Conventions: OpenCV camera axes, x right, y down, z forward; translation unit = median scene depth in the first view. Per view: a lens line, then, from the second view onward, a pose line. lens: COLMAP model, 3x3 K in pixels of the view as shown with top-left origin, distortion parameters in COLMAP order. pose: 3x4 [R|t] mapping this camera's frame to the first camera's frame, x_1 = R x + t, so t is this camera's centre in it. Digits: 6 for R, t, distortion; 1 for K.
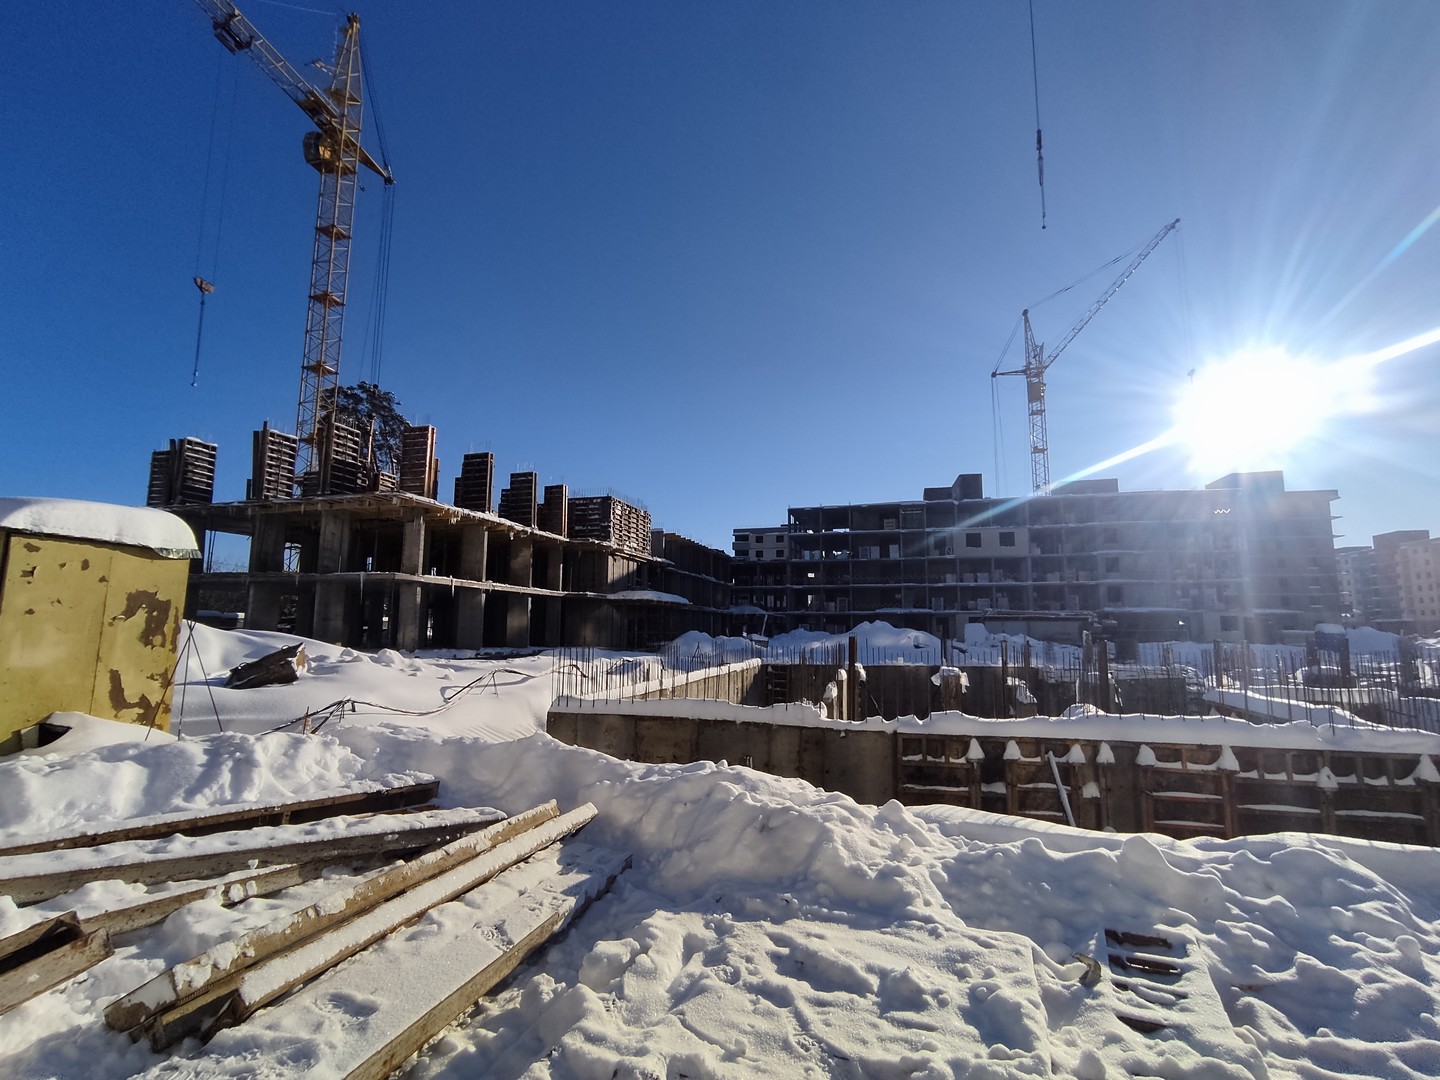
lens RADIAL K [[655.4, 0, 733.2], [0, 655.4, 548.7], [0, 0, 1]] dist [-0.002649, 0.004615]
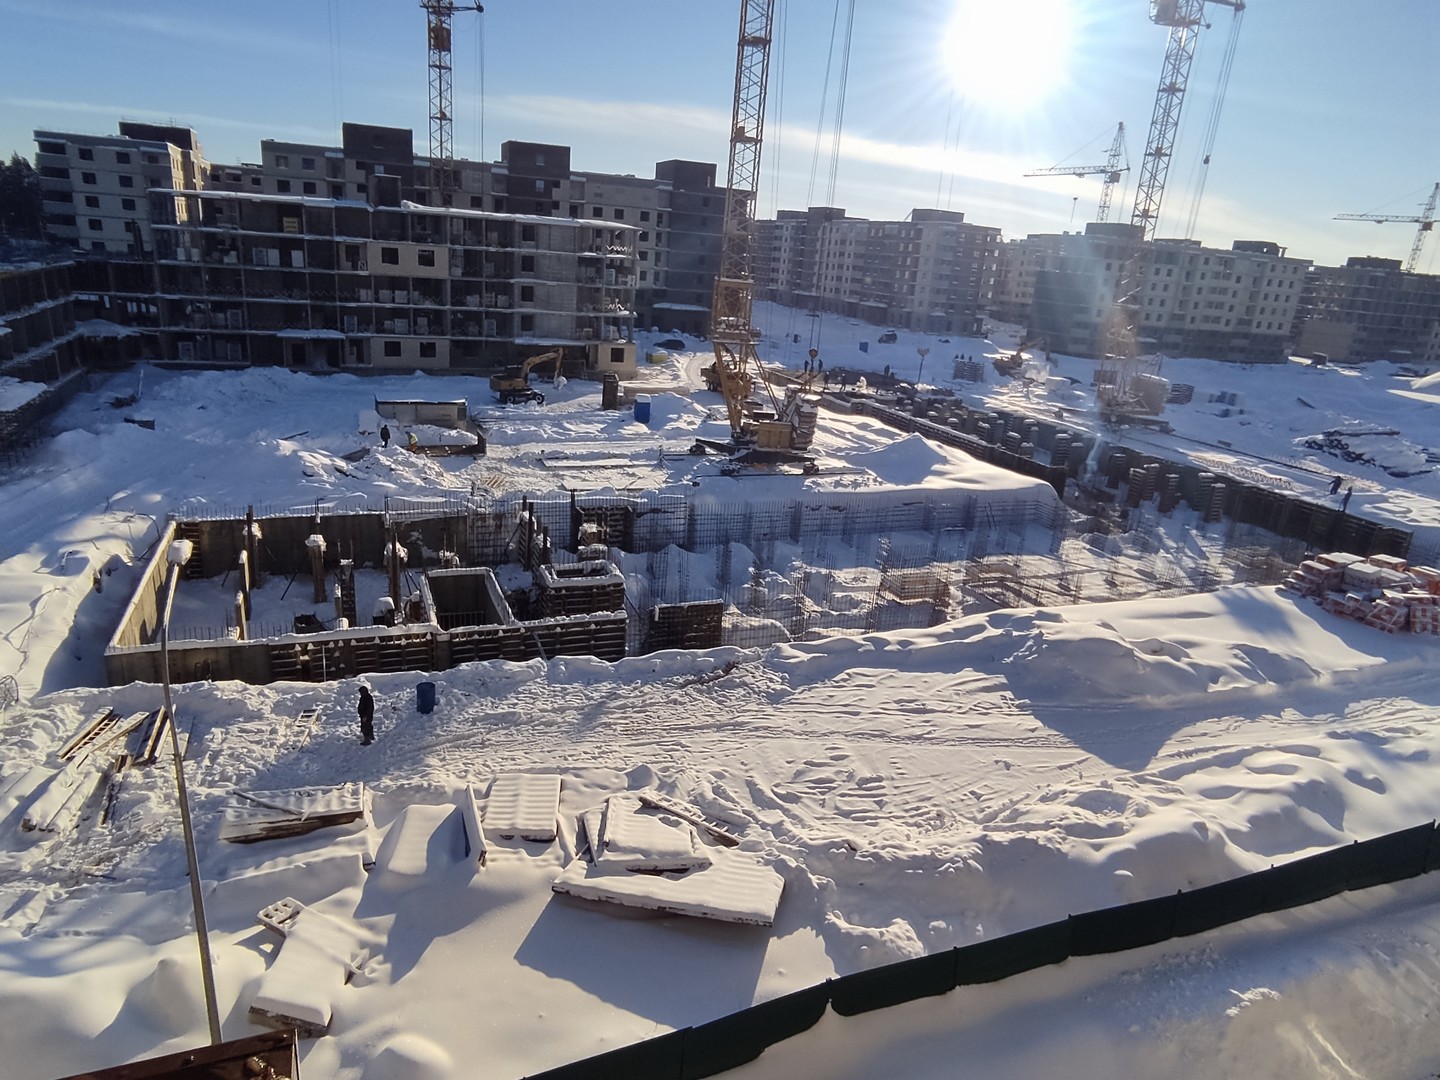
lens RADIAL K [[910.1, 0, 726.5], [0, 910.1, 544.1], [0, 0, 1]] dist [-0.042482, 0.020957]
pose [[0.799029, -0.130255, 0.587015, -0.045634], [-0.147605, 0.903893, 0.401485, -0.229085], [-0.582894, -0.407445, 0.703011, -0.314064]]
